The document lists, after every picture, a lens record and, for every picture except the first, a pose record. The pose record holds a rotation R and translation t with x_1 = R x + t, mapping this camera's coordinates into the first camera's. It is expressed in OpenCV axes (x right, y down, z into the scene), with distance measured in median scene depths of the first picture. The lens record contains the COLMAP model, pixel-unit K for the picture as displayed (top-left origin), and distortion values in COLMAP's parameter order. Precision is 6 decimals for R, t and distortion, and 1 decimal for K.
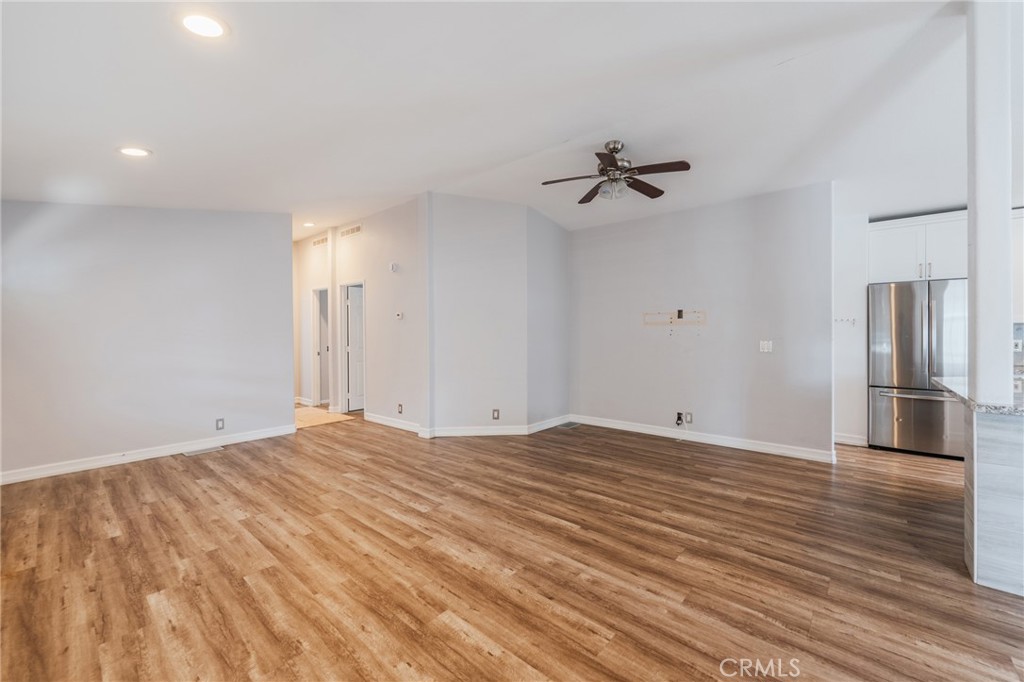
lens RADIAL K [[411.8, 0, 516.2], [0, 411.8, 332.8], [0, 0, 1]] dist [-0.000038, -0.000378]
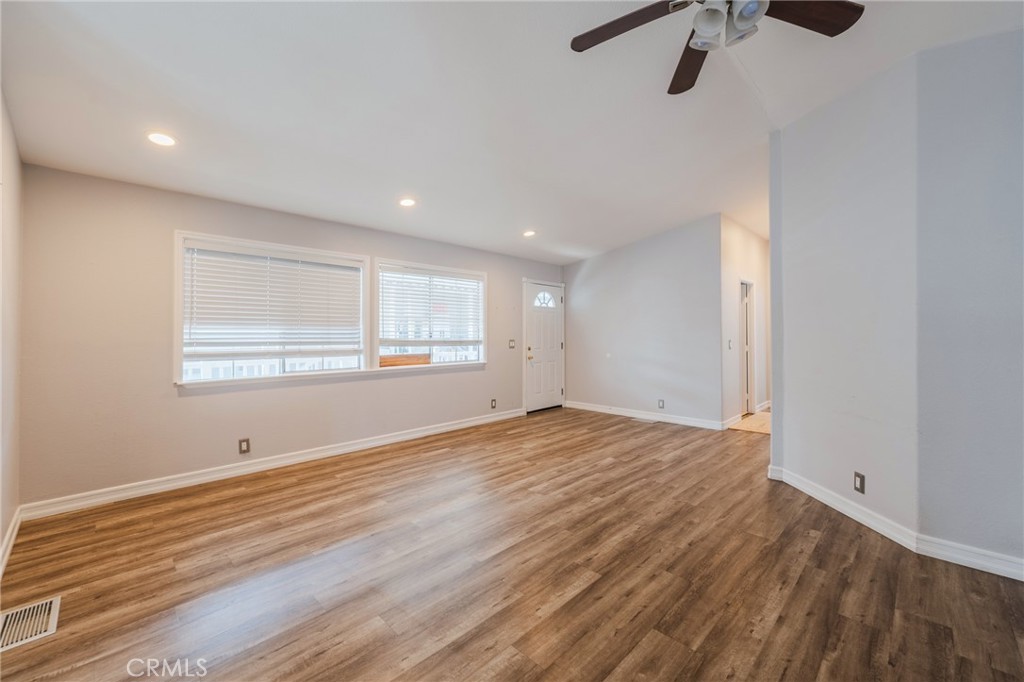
lens RADIAL K [[411.8, 0, 516.2], [0, 411.8, 332.8], [0, 0, 1]] dist [-0.000038, -0.000378]
pose [[-0.057626, 0.007904, -0.998307, 0.802093], [0.001504, 0.999968, 0.007831, -0.009343], [0.998337, -0.001050, -0.057636, 0.897182]]
